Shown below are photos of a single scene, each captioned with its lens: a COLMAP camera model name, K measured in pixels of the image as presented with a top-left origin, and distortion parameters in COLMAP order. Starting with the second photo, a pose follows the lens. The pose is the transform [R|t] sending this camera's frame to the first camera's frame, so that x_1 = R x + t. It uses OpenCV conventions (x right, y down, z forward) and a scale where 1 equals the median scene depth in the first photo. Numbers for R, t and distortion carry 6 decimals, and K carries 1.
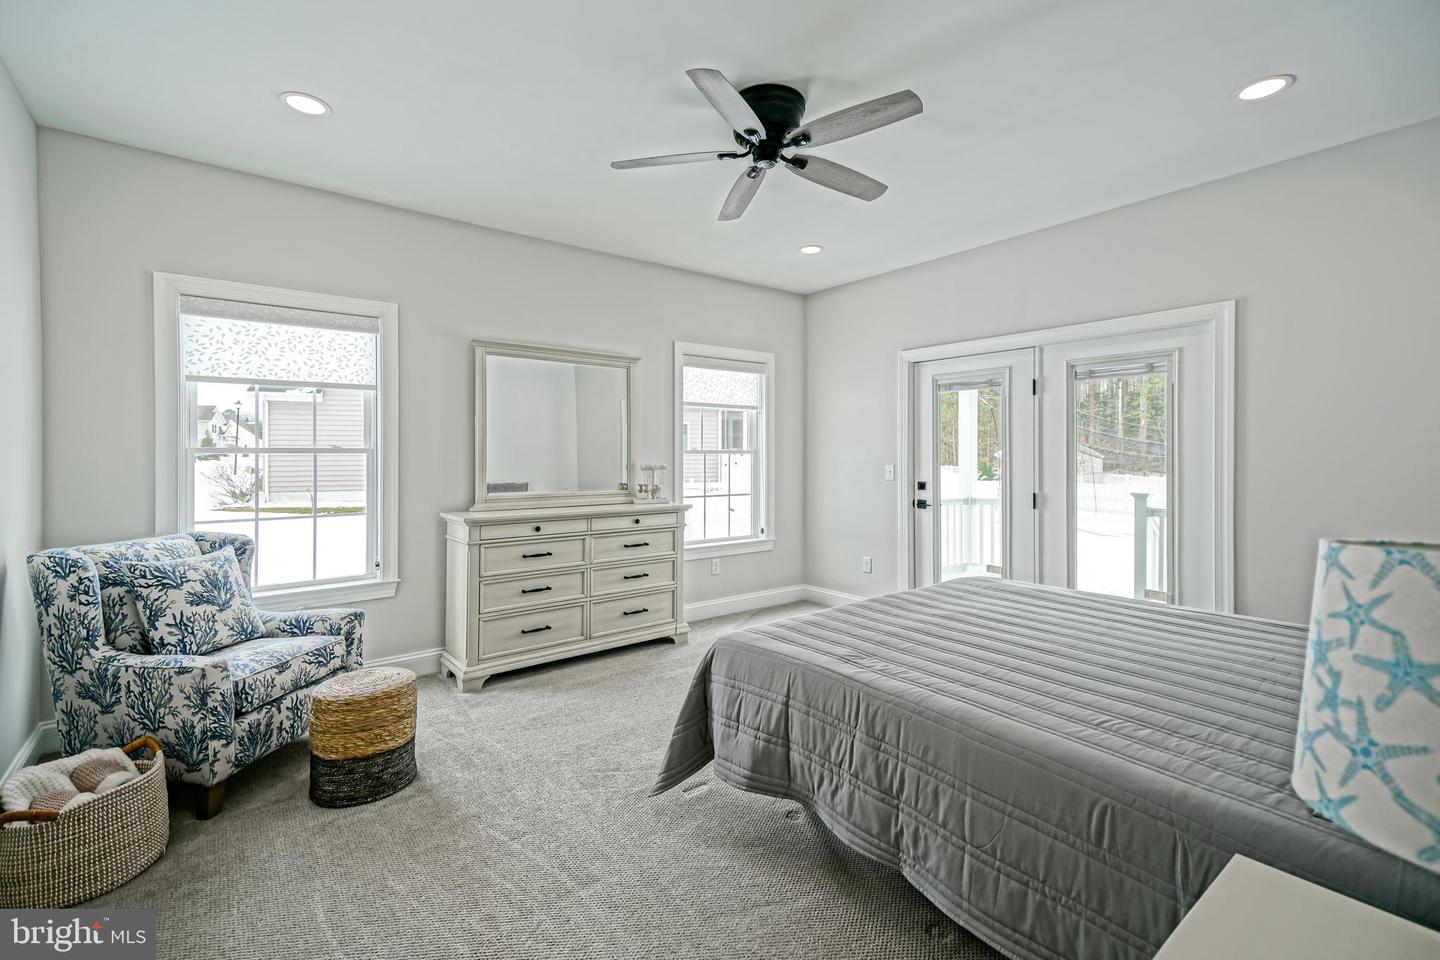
lens RADIAL K [[635.6, 0, 718.9], [0, 635.6, 467.5], [0, 0, 1]] dist [0.043876, 0.000283]
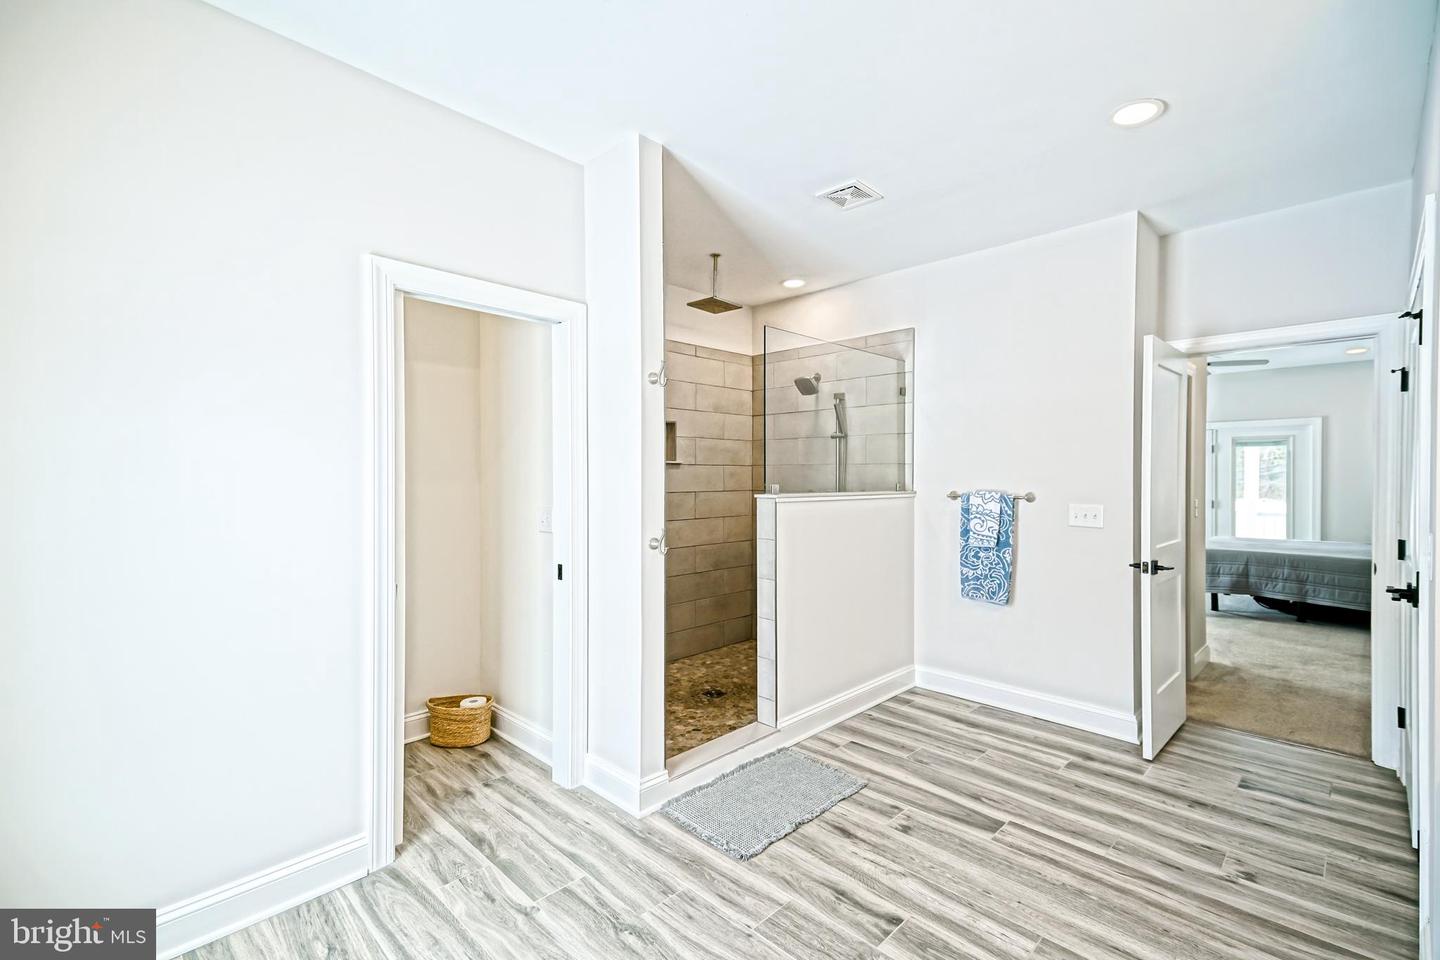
lens RADIAL K [[635.6, 0, 719.8], [0, 635.6, 480.2], [0, 0, 1]] dist [0.043876, 0.000283]
pose [[0.990426, -0.001324, 0.138038, -2.922726], [0.001333, 0.999999, 0.000027, -0.051932], [-0.138037, 0.000157, 0.990427, -1.847178]]
